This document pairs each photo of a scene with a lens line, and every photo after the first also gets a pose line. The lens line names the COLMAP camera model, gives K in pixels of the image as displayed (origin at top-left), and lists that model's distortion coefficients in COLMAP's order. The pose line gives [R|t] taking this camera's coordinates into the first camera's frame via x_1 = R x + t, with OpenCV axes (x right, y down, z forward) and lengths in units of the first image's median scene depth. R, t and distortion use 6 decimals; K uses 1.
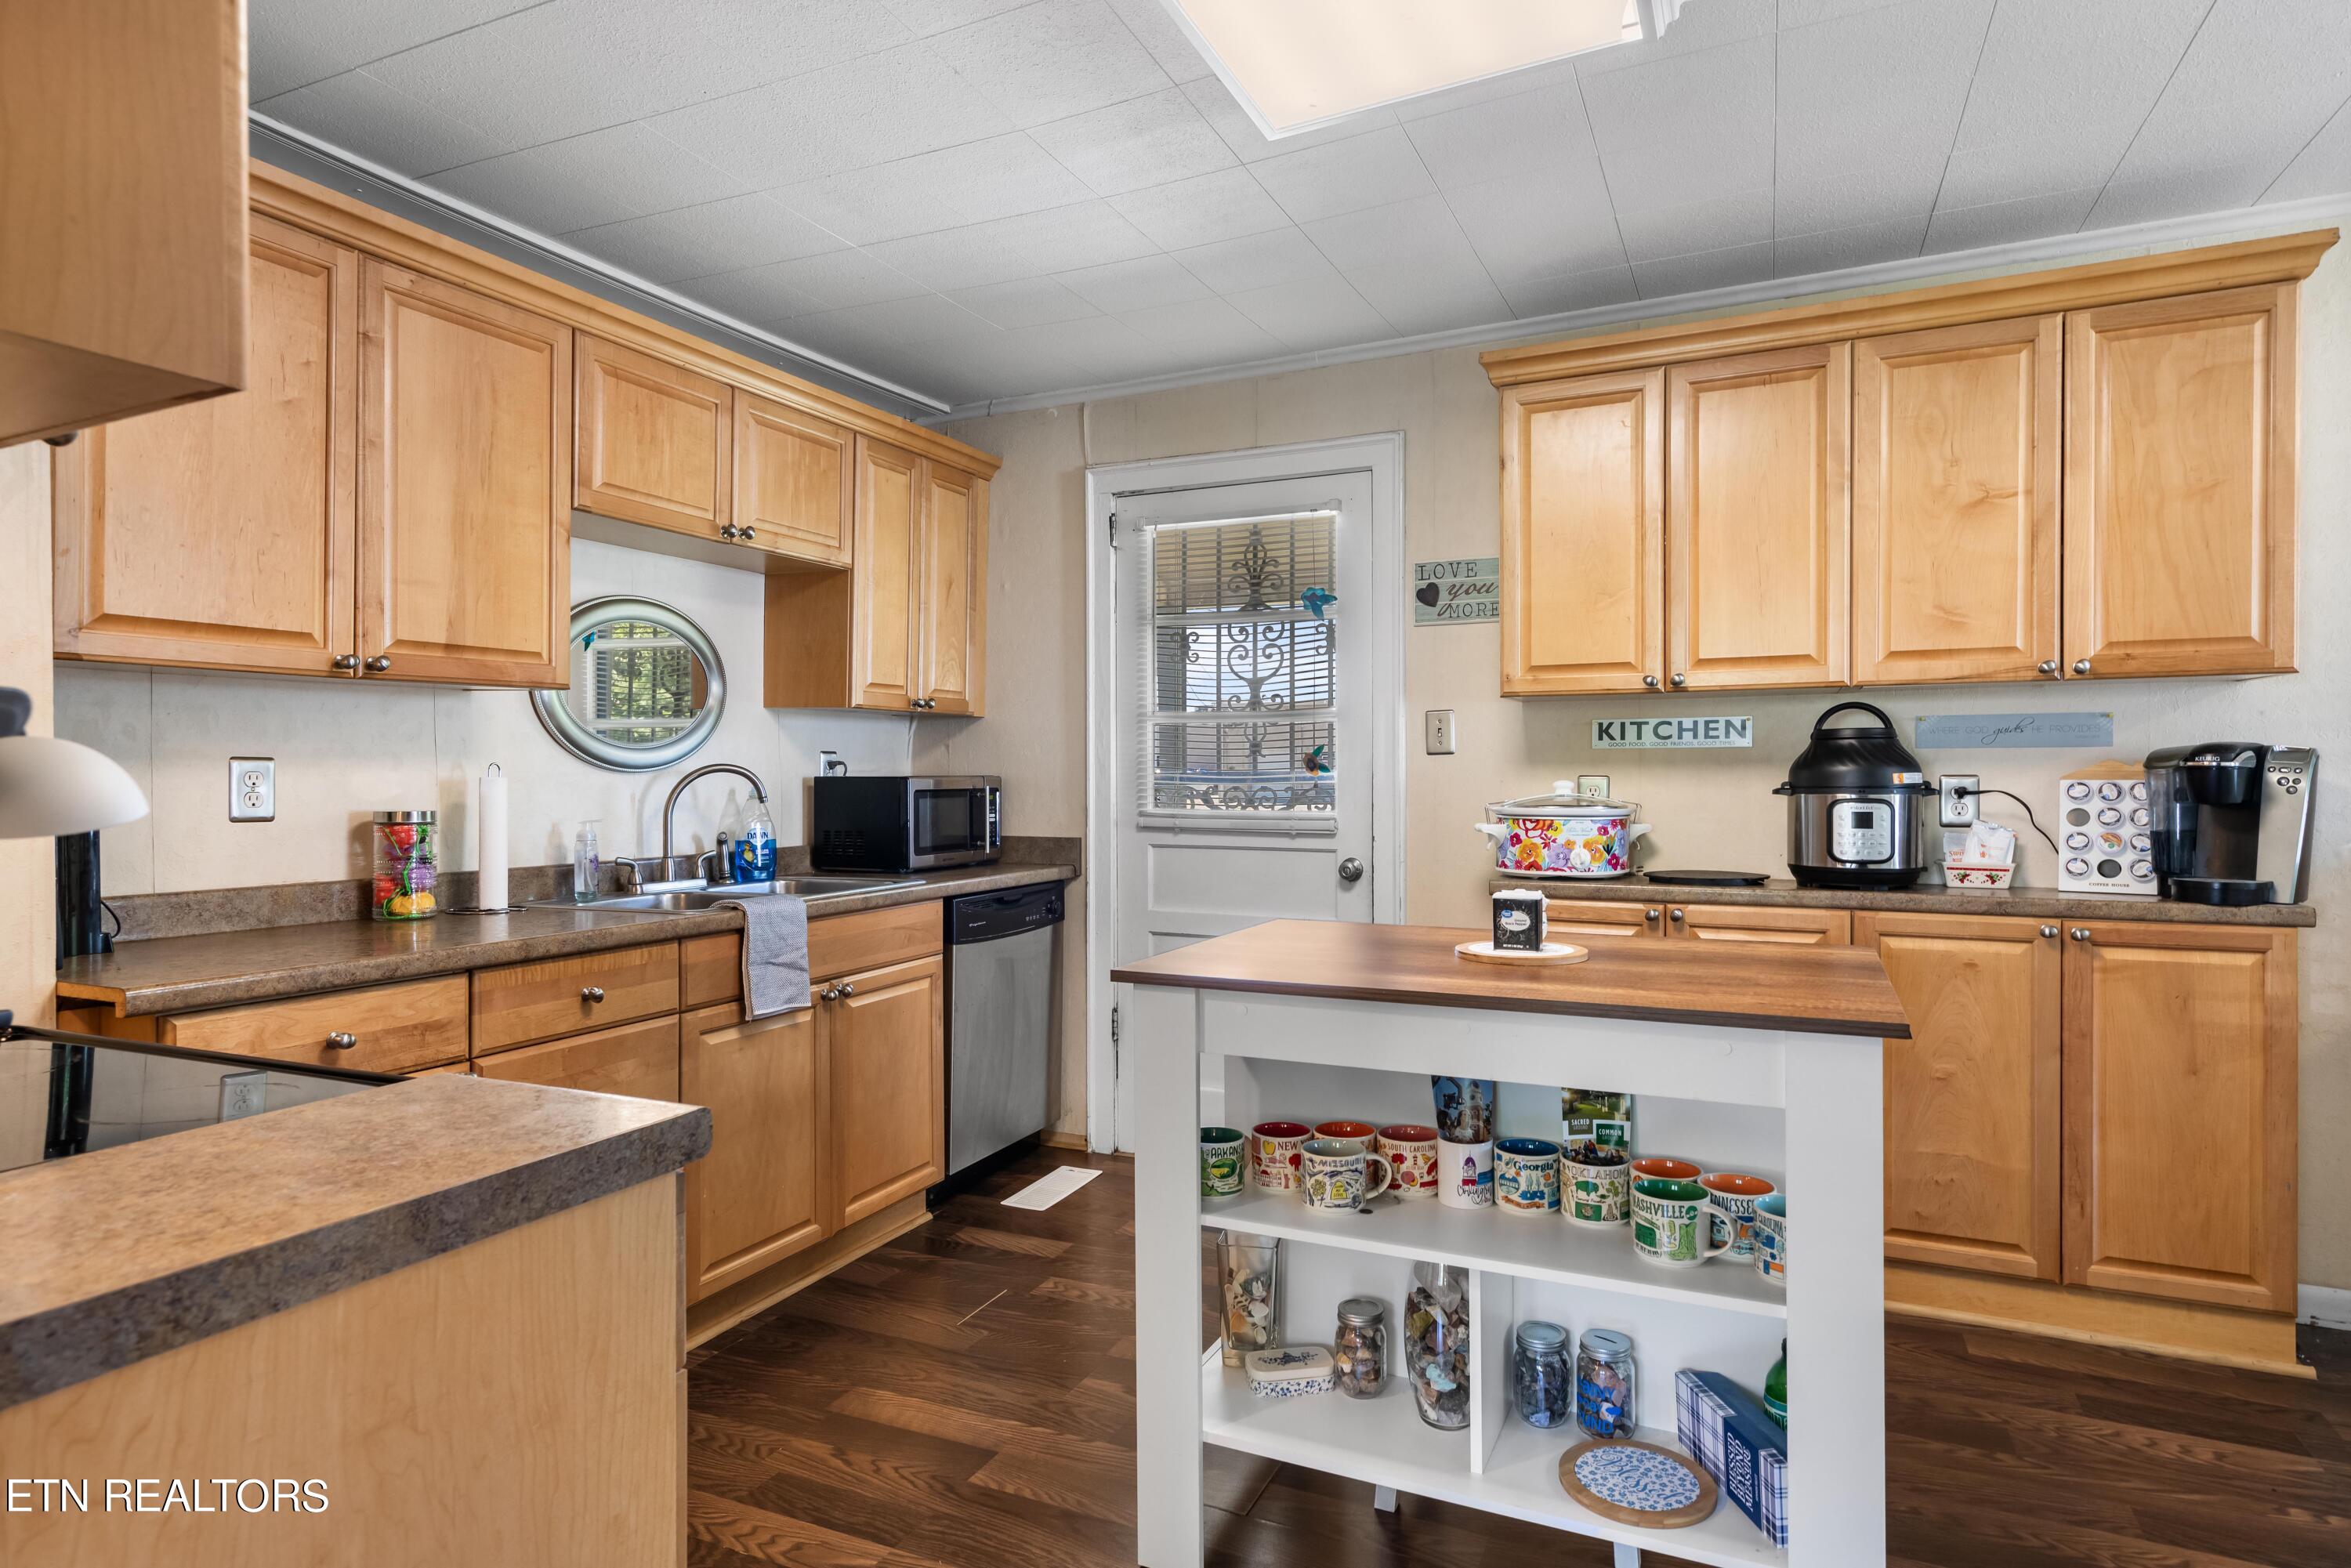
lens RADIAL K [[1299.9, 0, 1175.5], [0, 1299.9, 784.0], [0, 0, 1]] dist [0.017141, 0.000053]
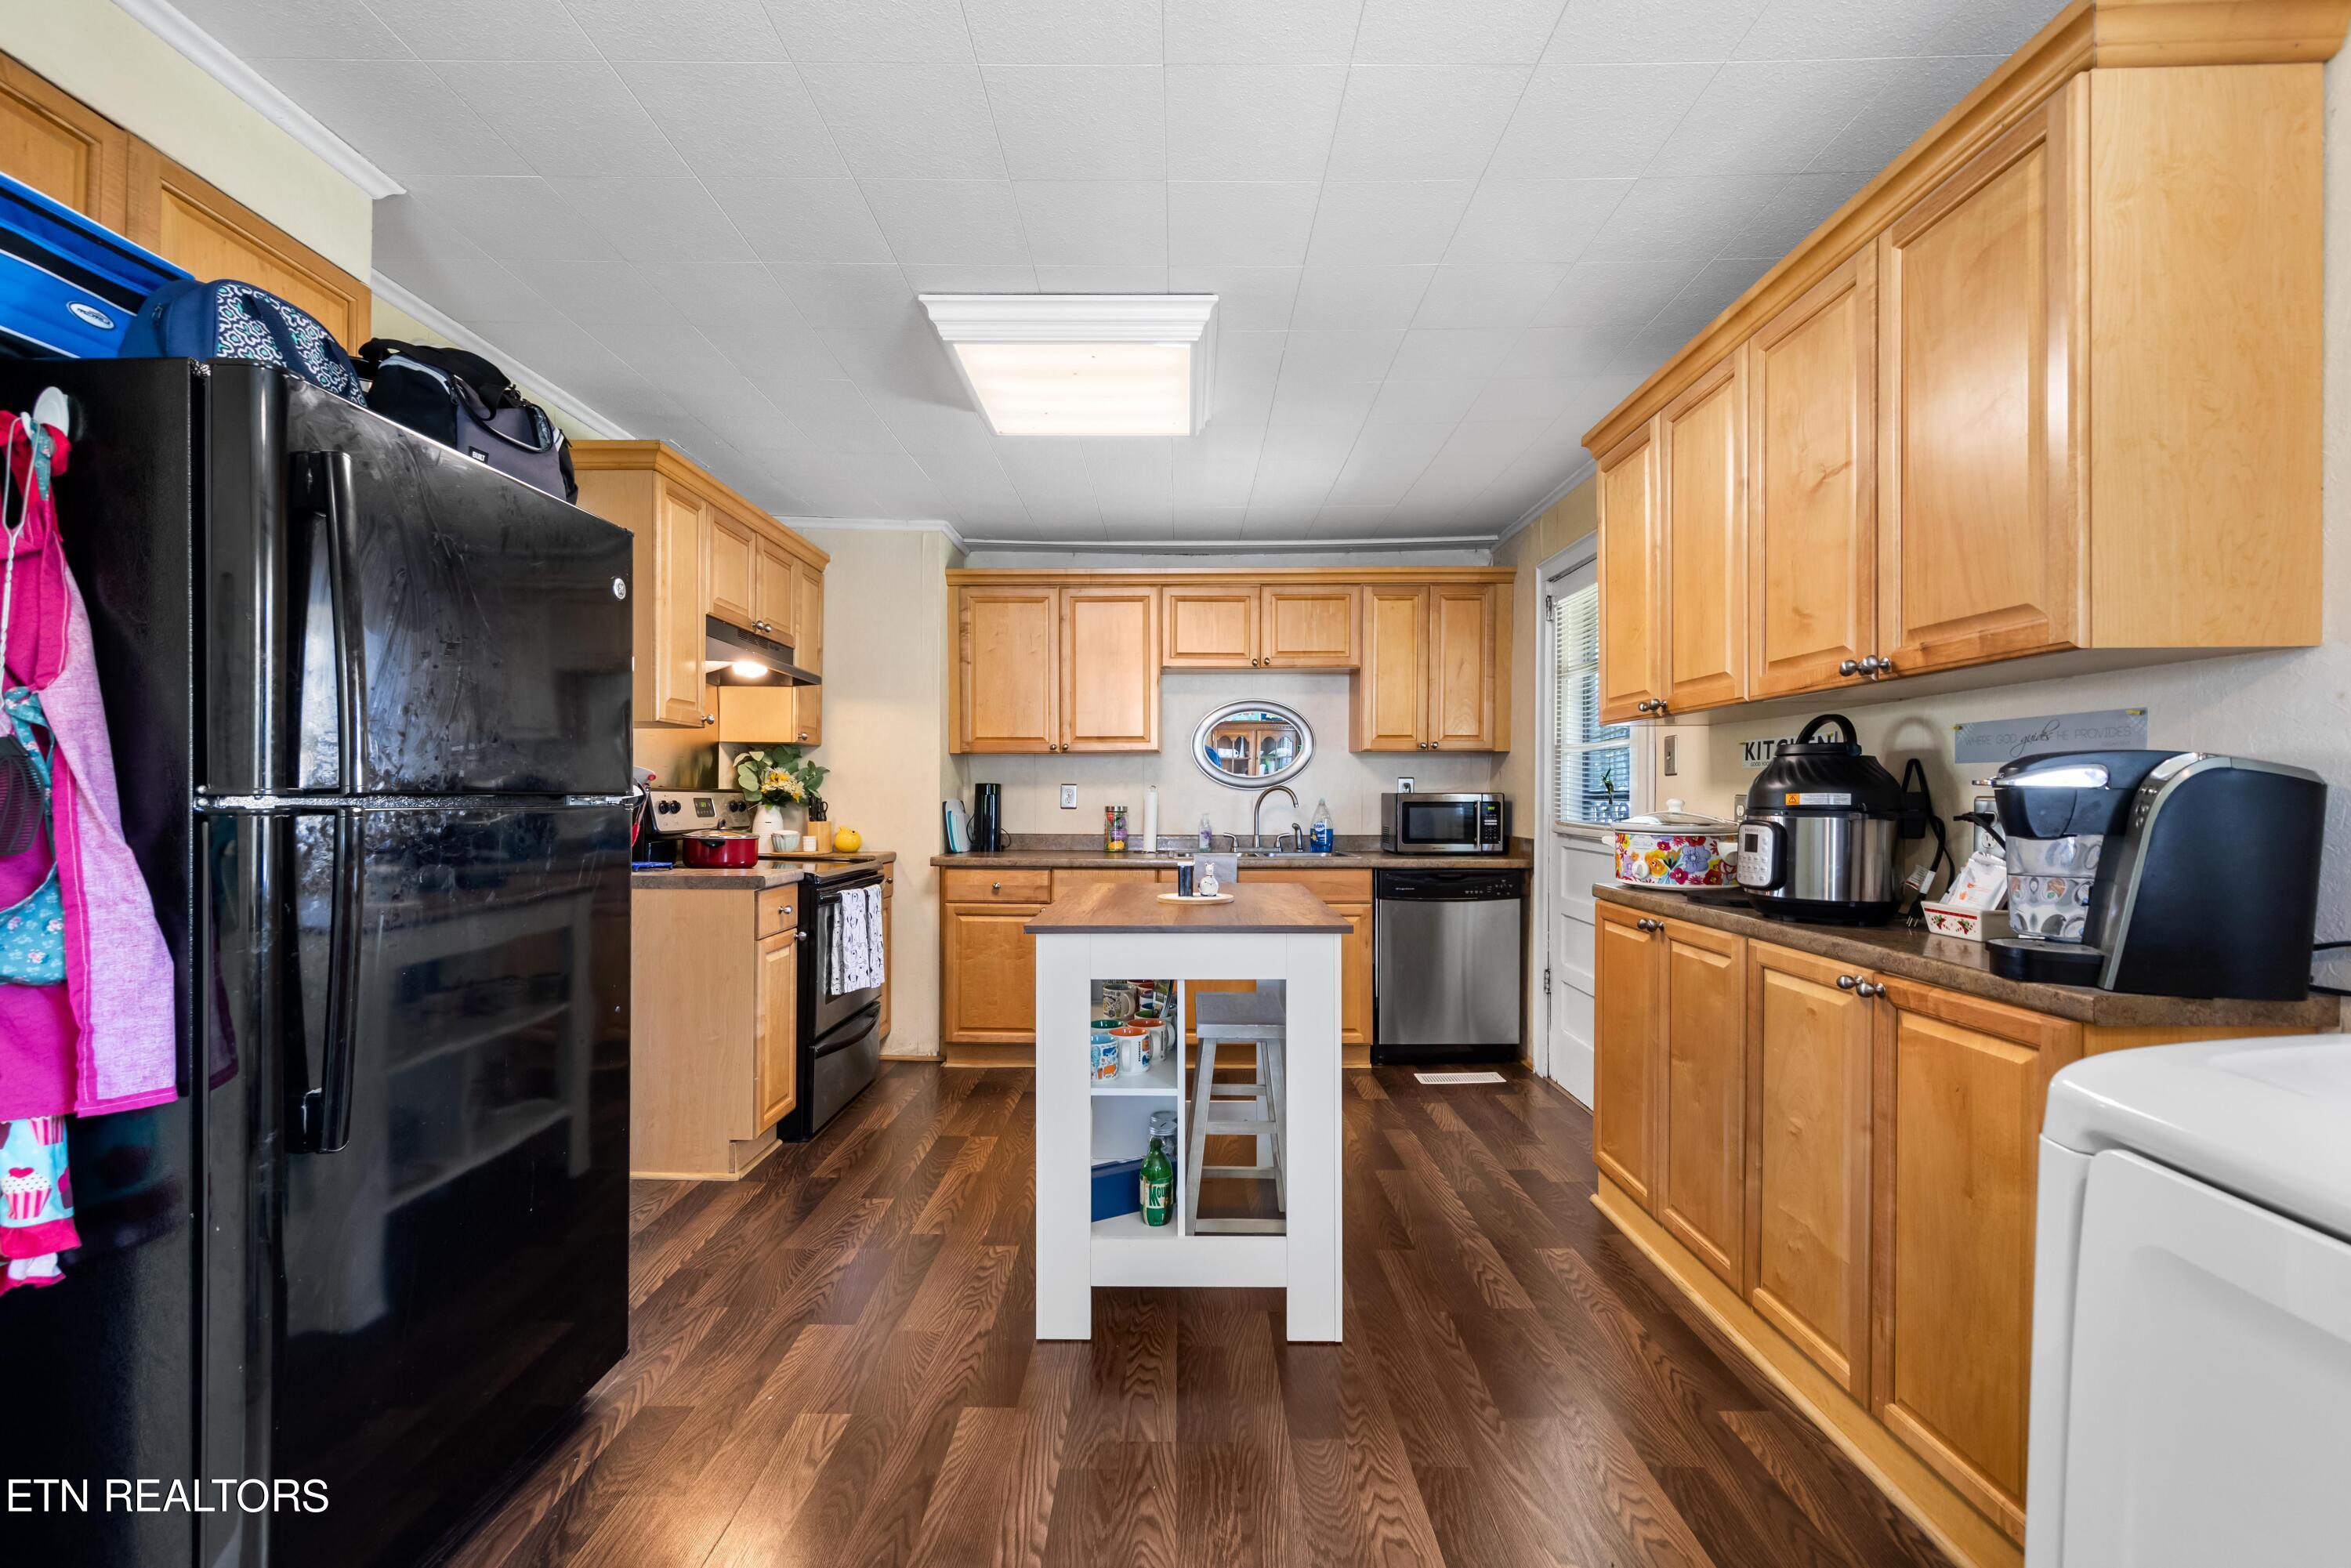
lens RADIAL K [[1026.9, 0, 1175.5], [0, 1026.9, 784.0], [0, 0, 1]] dist [0.000428, 0.000093]
pose [[0.399690, -0.003649, -0.916643, 0.996025], [-0.008993, 0.999928, -0.007901, -0.004999], [0.916606, 0.011401, 0.399629, 0.306551]]
